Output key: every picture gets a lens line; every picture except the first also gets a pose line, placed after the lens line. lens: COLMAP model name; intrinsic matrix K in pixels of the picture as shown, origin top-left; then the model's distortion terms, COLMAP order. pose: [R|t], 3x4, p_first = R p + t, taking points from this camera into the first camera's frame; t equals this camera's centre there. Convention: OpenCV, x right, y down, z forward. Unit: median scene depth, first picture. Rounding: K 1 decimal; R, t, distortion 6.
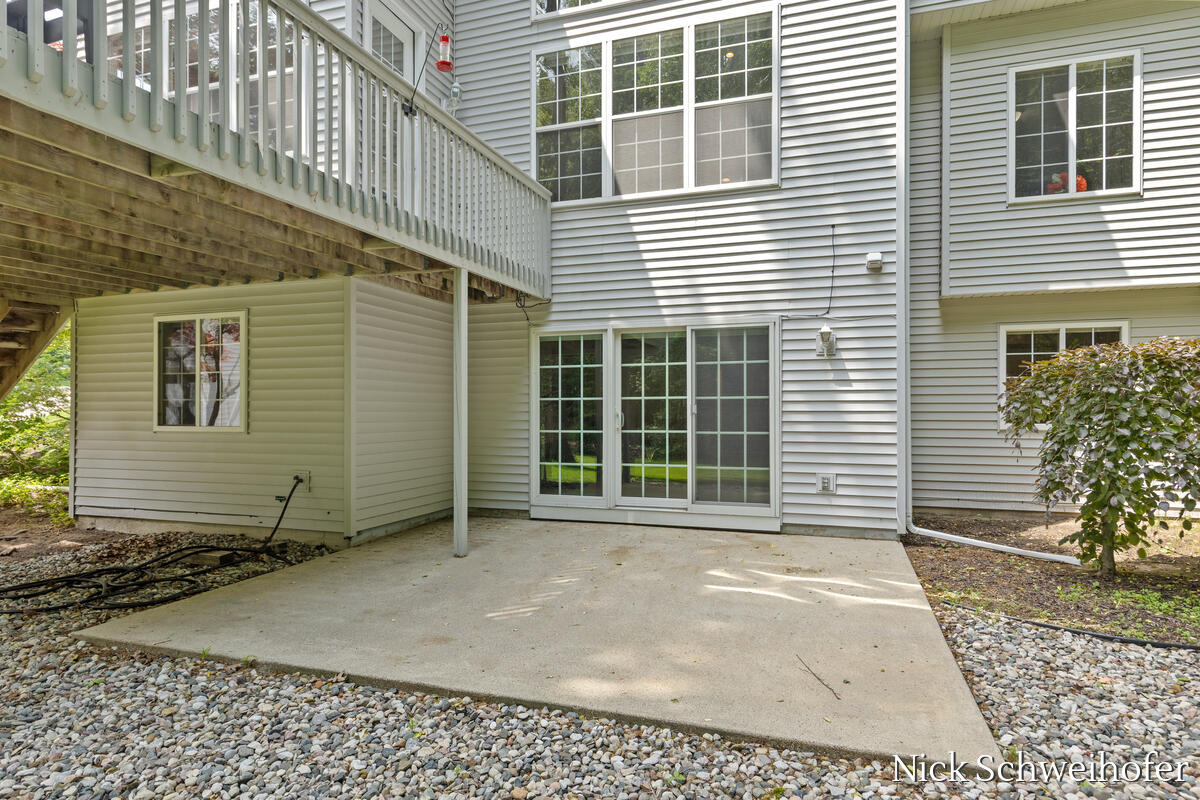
lens RADIAL K [[674.0, 0, 599.4], [0, 674.0, 408.2], [0, 0, 1]] dist [0.002907, 0.001779]
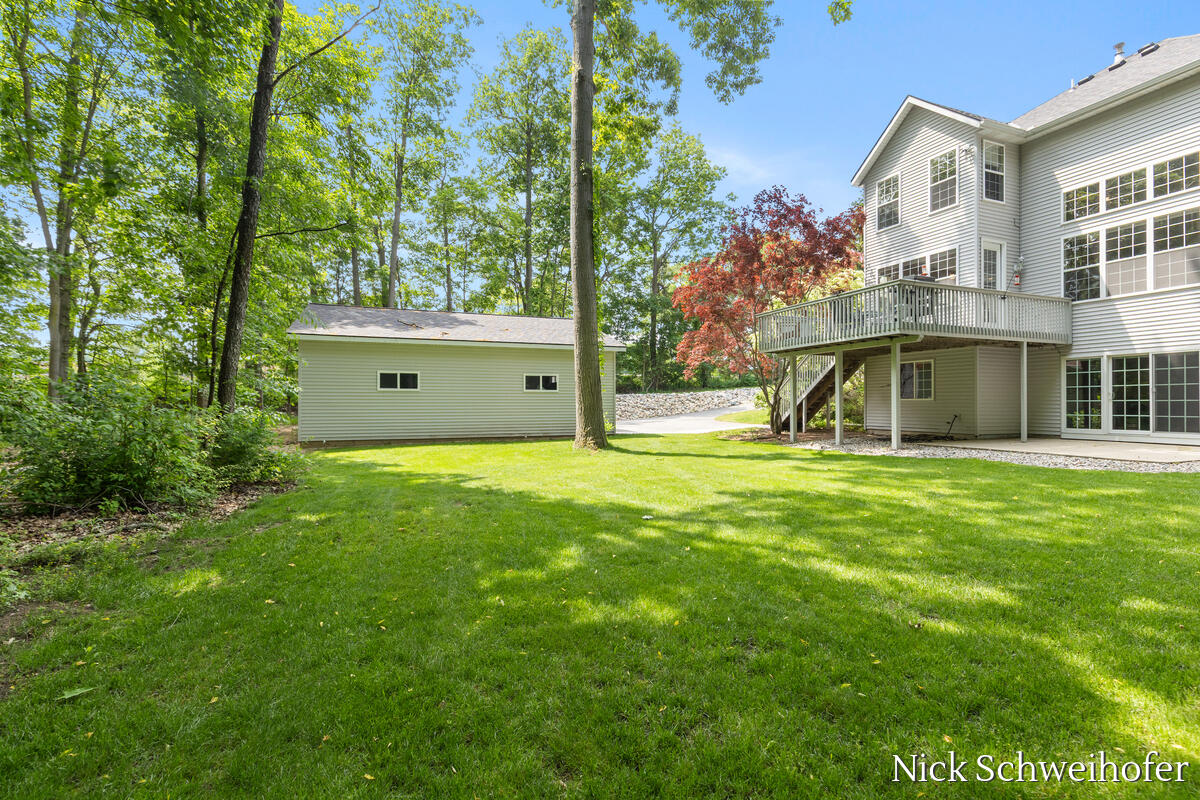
lens RADIAL K [[561.9, 0, 604.1], [0, 561.9, 399.5], [0, 0, 1]] dist [0.010131, -0.001688]
pose [[0.660286, -0.005203, -0.750996, 0.338629], [0.004794, 0.999985, -0.002714, 0.028162], [0.750999, -0.001808, 0.660301, -1.555847]]
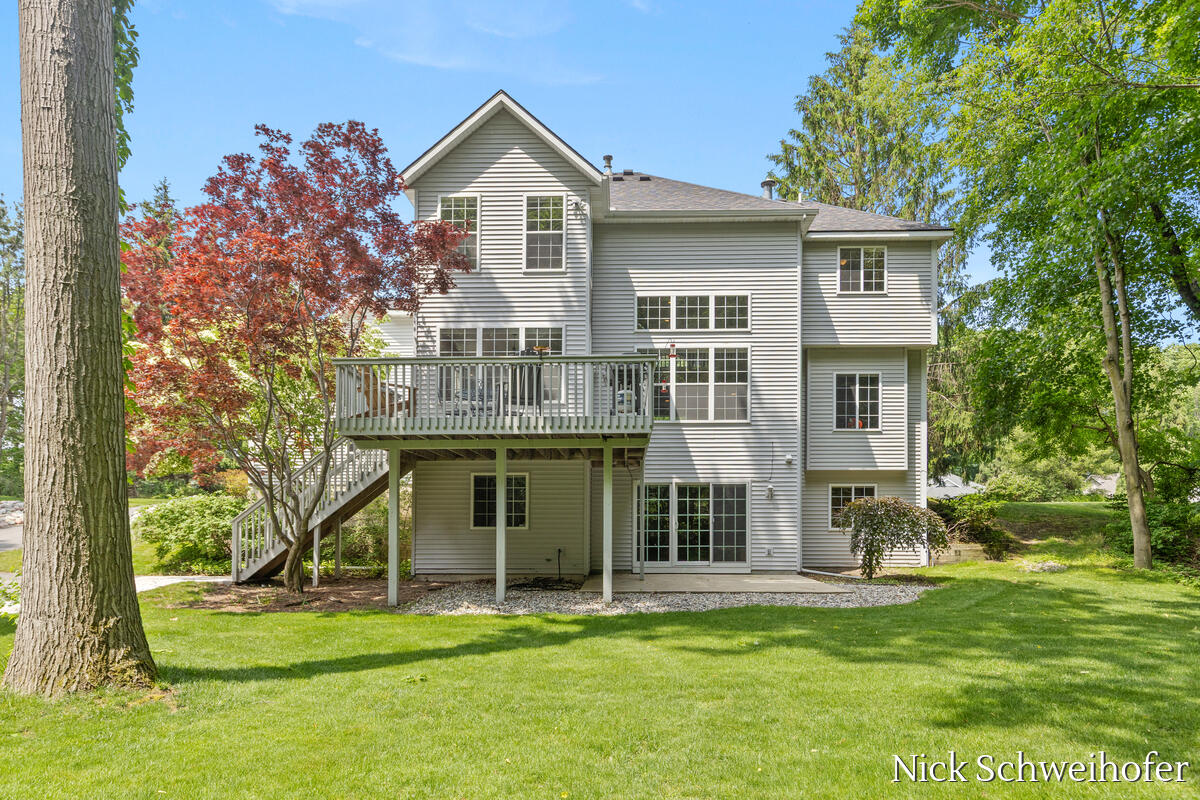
lens RADIAL K [[748.8, 0, 611.8], [0, 748.8, 523.8], [0, 0, 1]] dist [0.003474, 0.001327]
pose [[0.950059, 0.004087, 0.312043, -0.927647], [-0.002961, 0.999987, -0.004082, 0.023611], [-0.312056, 0.002954, 0.950059, -1.213647]]
